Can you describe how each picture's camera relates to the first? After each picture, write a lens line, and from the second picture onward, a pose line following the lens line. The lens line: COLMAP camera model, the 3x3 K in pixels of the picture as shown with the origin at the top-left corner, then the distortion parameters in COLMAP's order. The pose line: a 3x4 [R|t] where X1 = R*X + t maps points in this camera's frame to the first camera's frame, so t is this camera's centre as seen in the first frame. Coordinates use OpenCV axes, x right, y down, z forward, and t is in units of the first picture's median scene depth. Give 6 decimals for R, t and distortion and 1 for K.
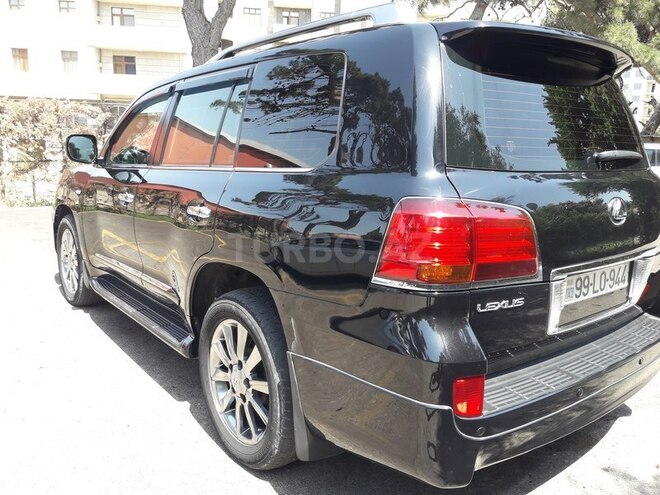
lens RADIAL K [[534.4, 0, 330.0], [0, 534.4, 247.5], [0, 0, 1]] dist [0.095512, -0.159006]
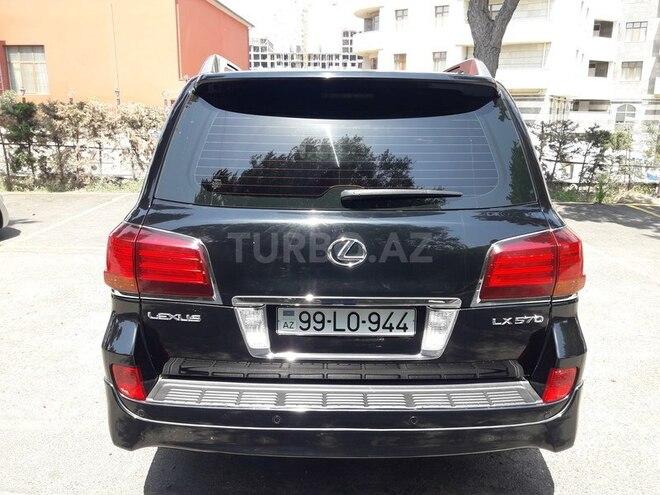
lens RADIAL K [[534.4, 0, 330.0], [0, 534.4, 247.5], [0, 0, 1]] dist [0.095512, -0.159006]
pose [[0.794034, 0.115056, -0.596885, 1.066692], [-0.106564, 0.993065, 0.049662, -0.117526], [0.598459, 0.024173, 0.800788, 0.209348]]
